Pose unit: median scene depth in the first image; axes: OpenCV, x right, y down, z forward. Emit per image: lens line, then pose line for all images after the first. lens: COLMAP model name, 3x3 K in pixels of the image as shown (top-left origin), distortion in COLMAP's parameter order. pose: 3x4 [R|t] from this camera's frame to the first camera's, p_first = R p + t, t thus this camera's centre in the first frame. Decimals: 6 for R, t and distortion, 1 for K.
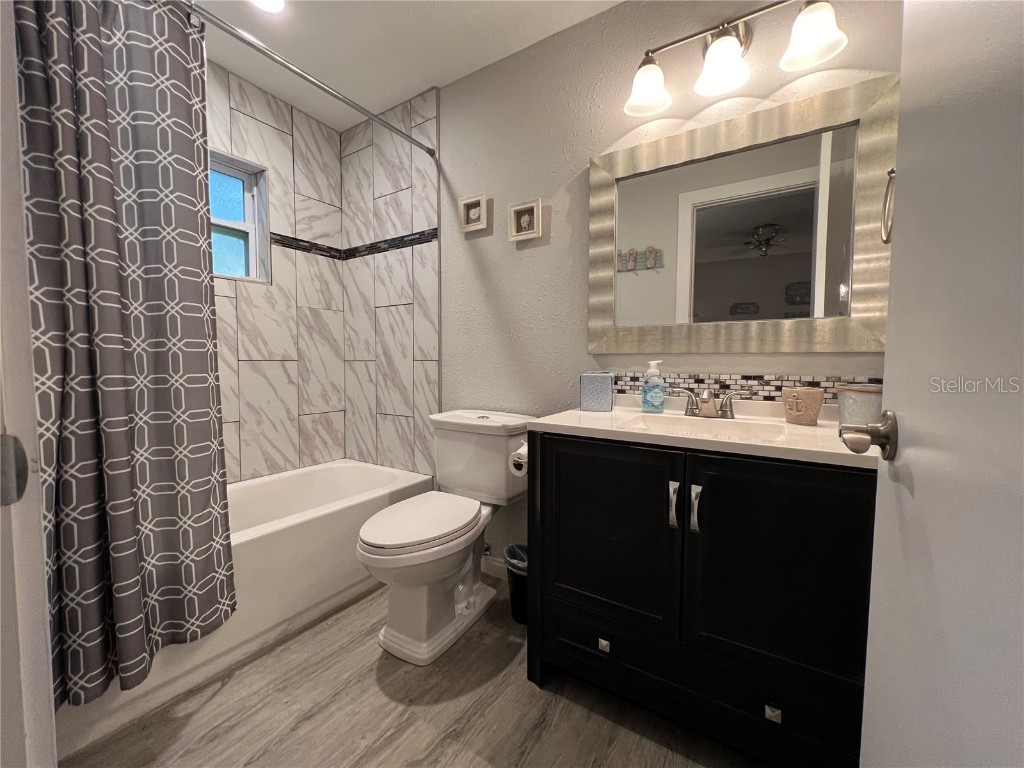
lens RADIAL K [[410.8, 0, 517.1], [0, 410.8, 381.3], [0, 0, 1]] dist [0.003260, -0.000080]
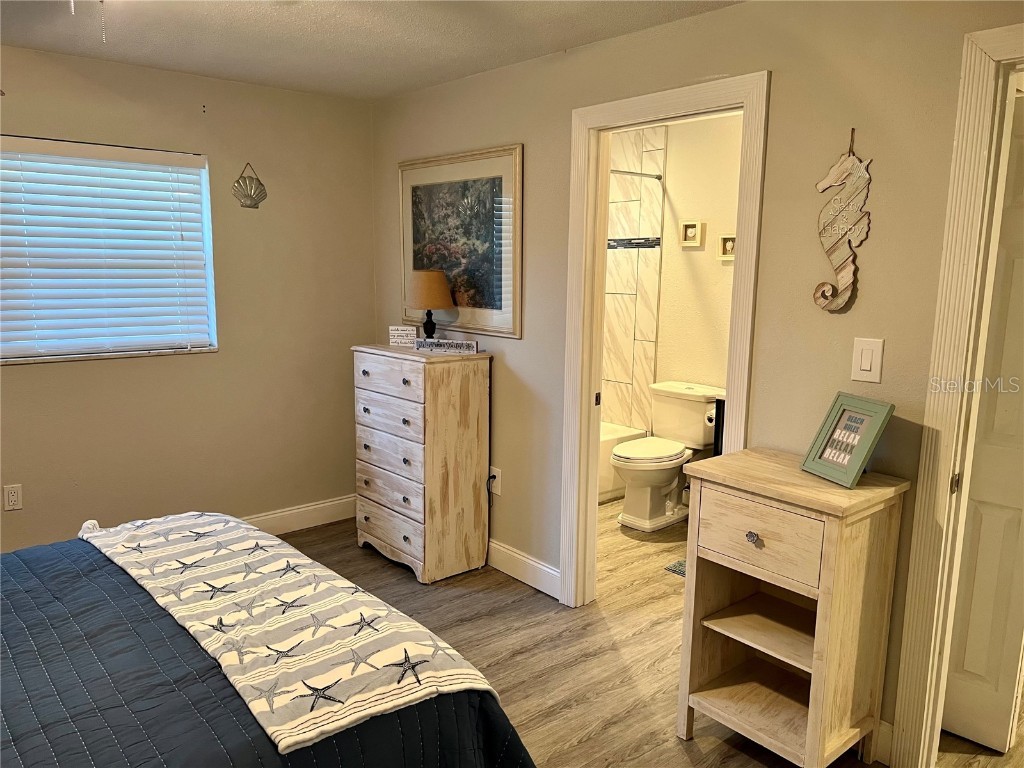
lens RADIAL K [[778.8, 0, 512.6], [0, 778.8, 387.7], [0, 0, 1]] dist [0.036774, -0.030730]
pose [[0.955835, 0.059400, -0.287838, 0.128247], [-0.029511, 0.993811, 0.107090, -0.221151], [0.292418, -0.093866, 0.951673, -2.061639]]
